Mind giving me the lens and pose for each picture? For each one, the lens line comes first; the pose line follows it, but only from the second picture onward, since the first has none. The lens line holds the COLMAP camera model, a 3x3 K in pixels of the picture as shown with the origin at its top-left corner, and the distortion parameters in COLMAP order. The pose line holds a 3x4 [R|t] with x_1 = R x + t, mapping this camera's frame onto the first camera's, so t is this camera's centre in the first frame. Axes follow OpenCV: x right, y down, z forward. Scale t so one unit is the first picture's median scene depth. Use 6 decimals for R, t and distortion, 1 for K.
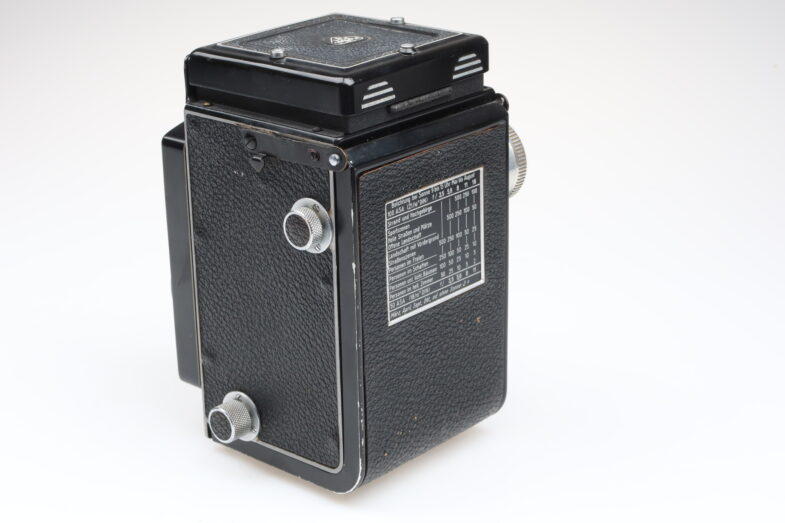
lens RADIAL K [[1697.0, 0, 392.5], [0, 1697.0, 261.5], [0, 0, 1]] dist [0.050524, 0.039547]
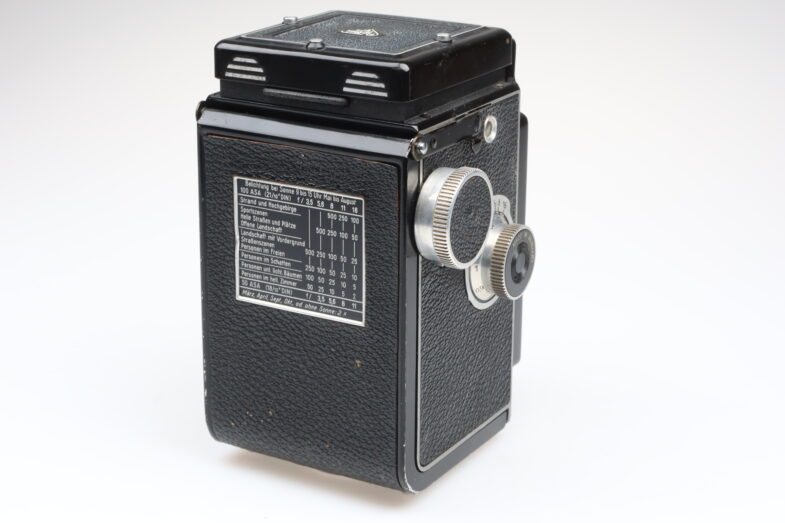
lens RADIAL K [[1697.0, 0, 392.5], [0, 1697.0, 261.5], [0, 0, 1]] dist [0.050524, 0.039547]
pose [[0.184378, 0.333981, -0.924371, 0.917926], [-0.348447, 0.901619, 0.256259, -0.266607], [0.919016, 0.274846, 0.282613, 0.773755]]
